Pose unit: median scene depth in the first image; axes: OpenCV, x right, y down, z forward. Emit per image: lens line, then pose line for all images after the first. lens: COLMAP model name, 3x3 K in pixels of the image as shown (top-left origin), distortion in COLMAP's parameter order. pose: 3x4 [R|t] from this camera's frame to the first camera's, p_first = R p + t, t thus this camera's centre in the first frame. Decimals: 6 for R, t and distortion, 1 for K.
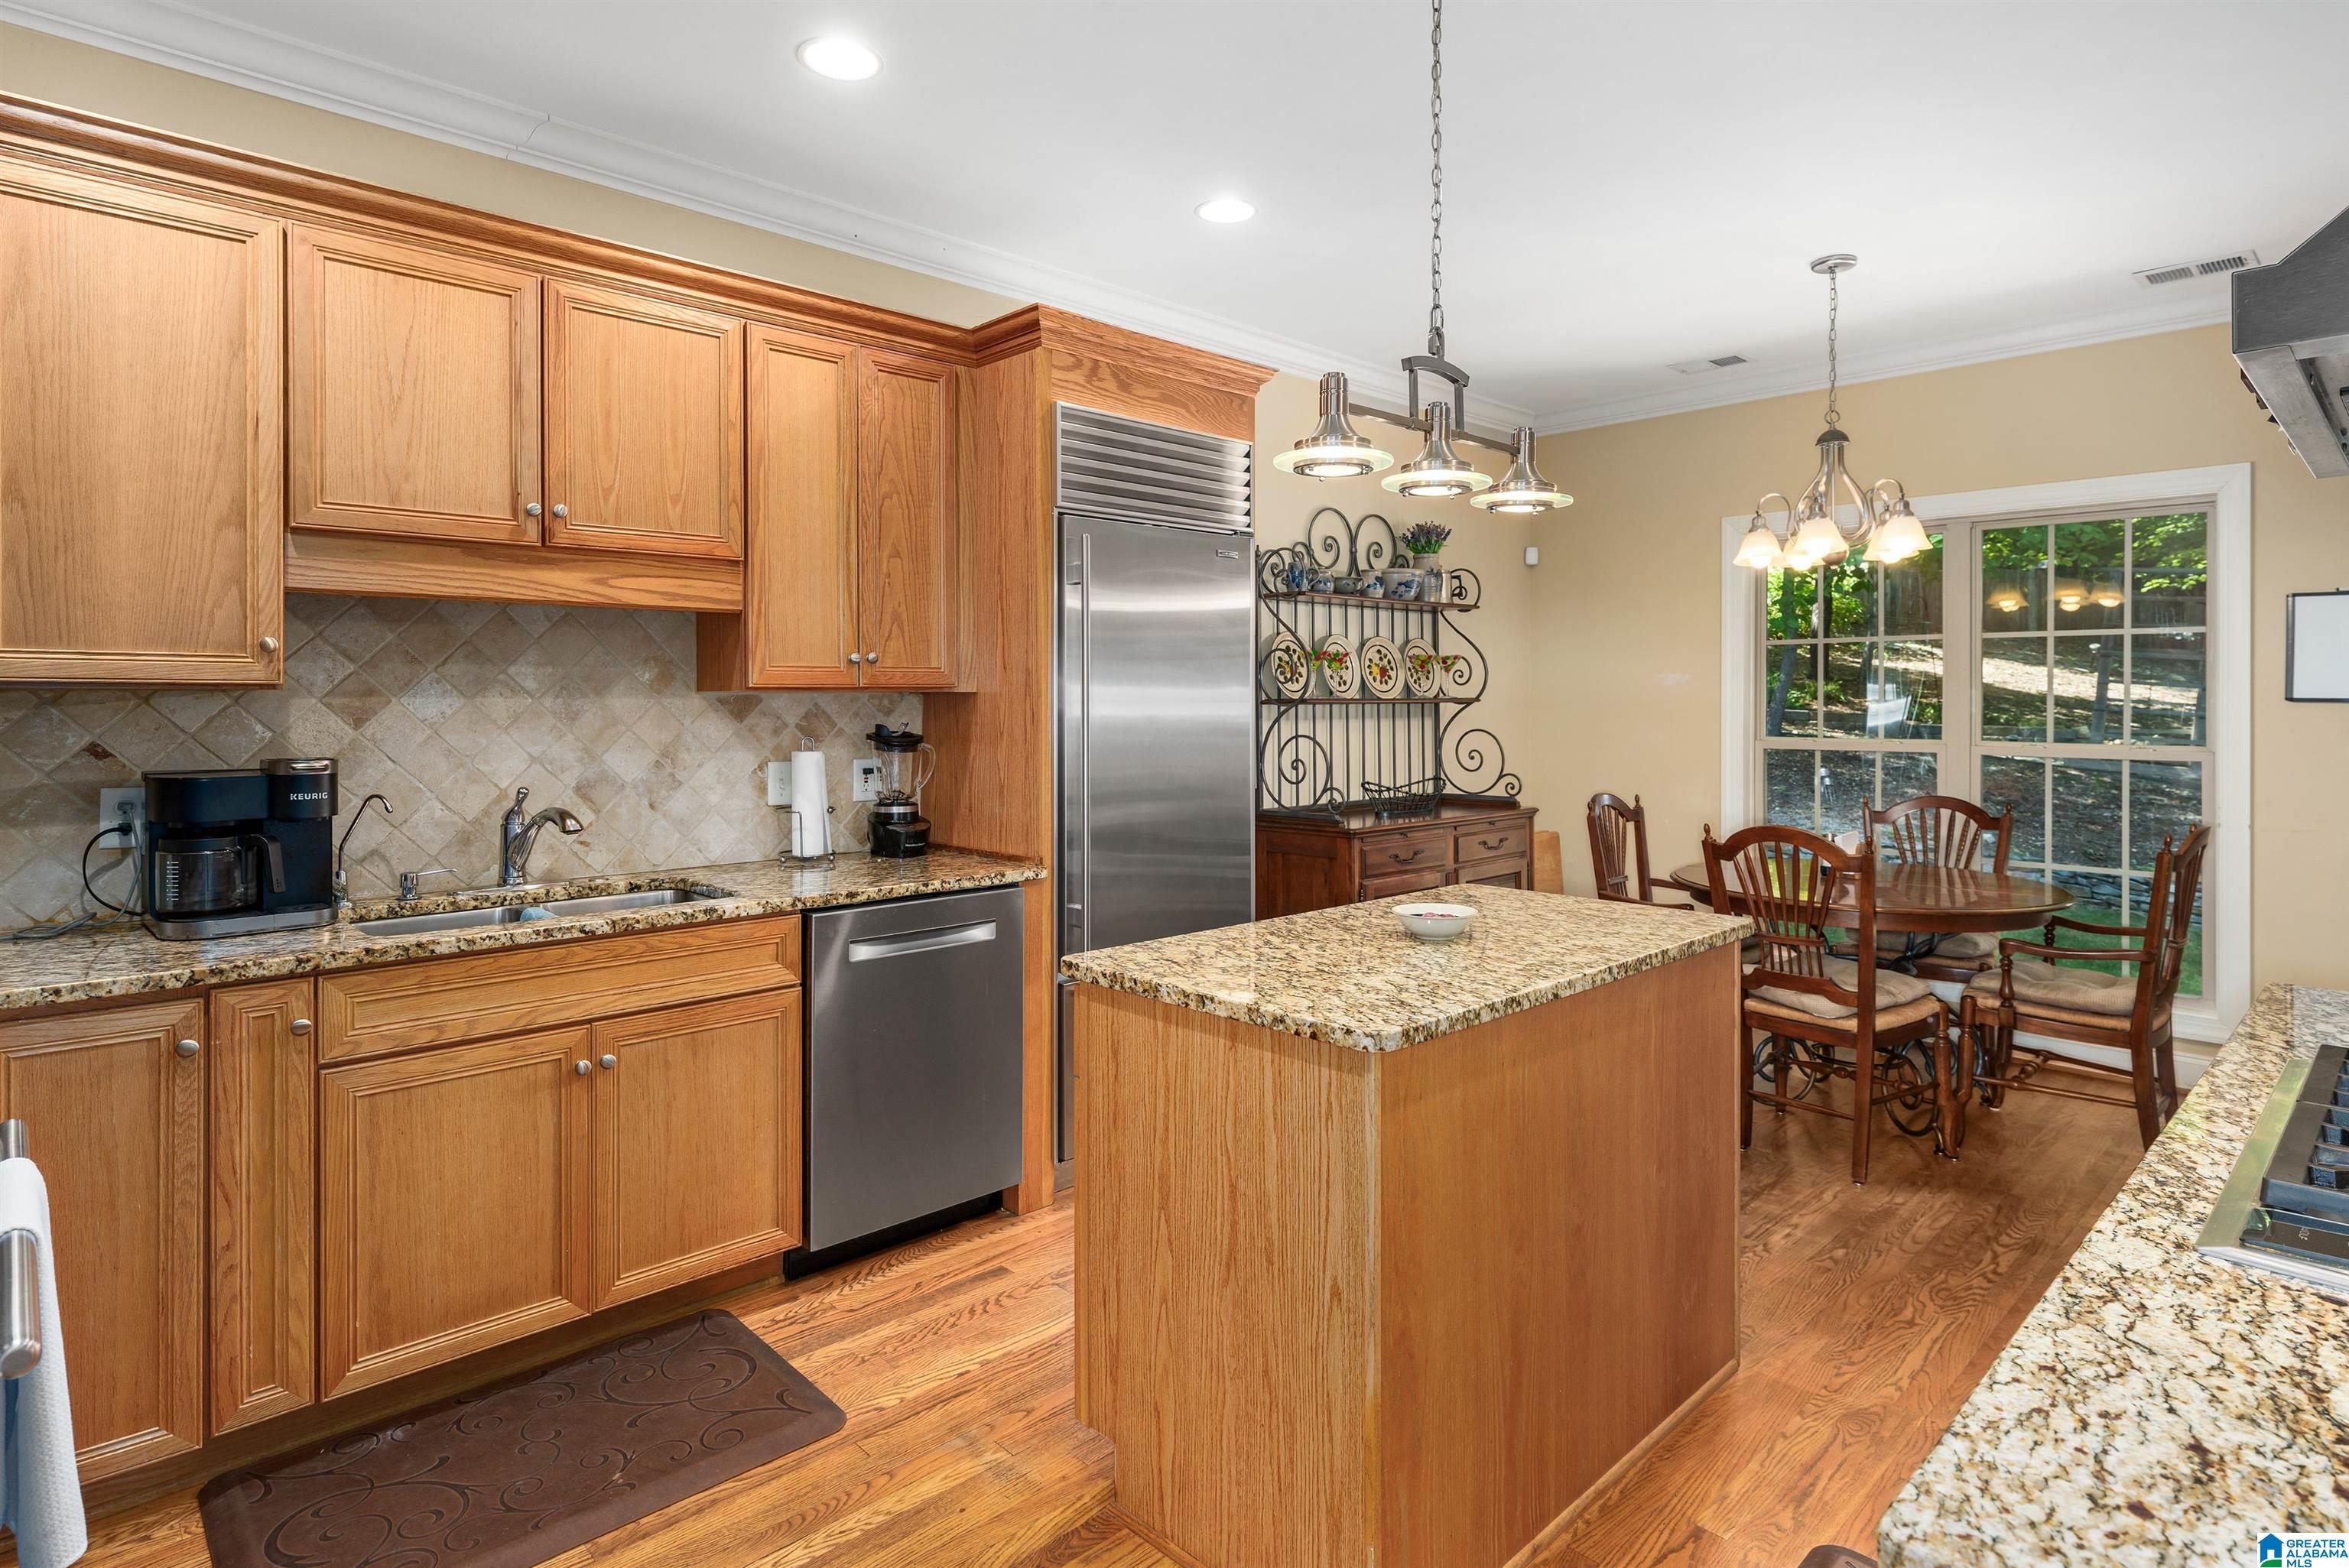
lens RADIAL K [[1241.3, 0, 1176.4], [0, 1241.3, 699.6], [0, 0, 1]] dist [0.001637, 0.000379]
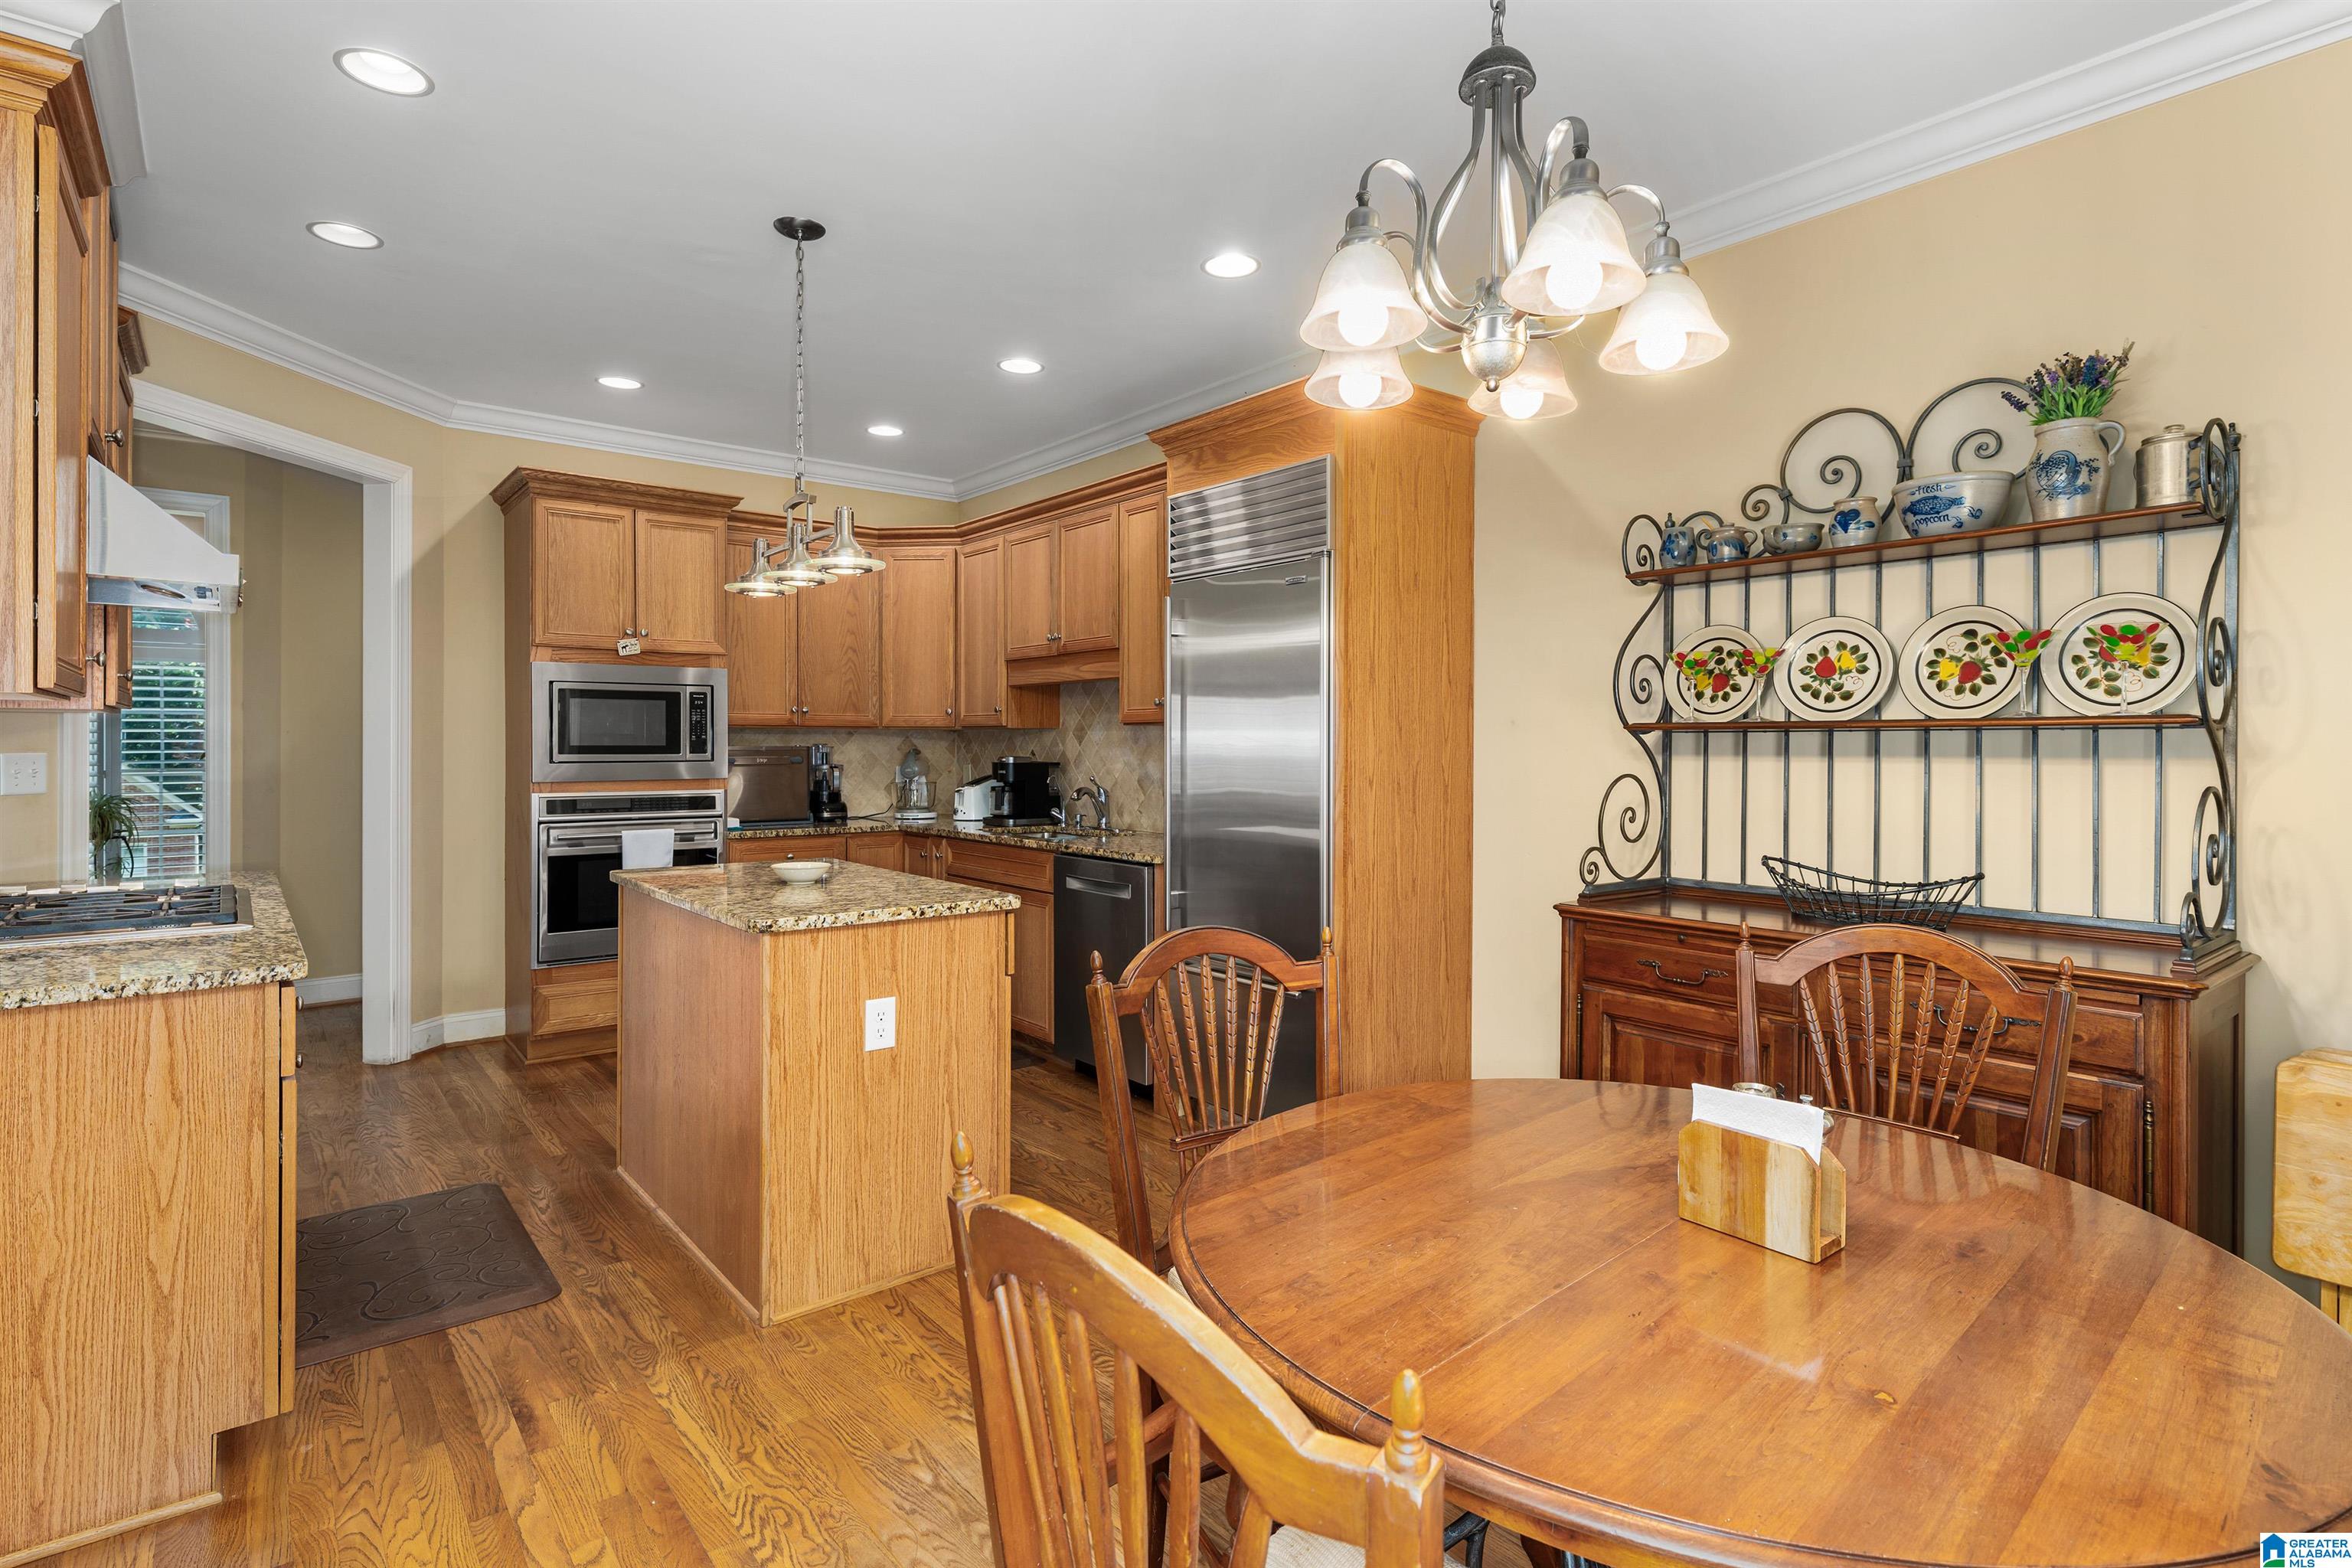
lens RADIAL K [[1162.3, 0, 1178.8], [0, 1162.3, 747.6], [0, 0, 1]] dist [0.004476, 0.000437]
pose [[-0.083913, 0.002855, -0.996469, 1.175869], [-0.002906, 0.999991, 0.003109, 0.017324], [0.996469, 0.003157, -0.083904, 1.182385]]
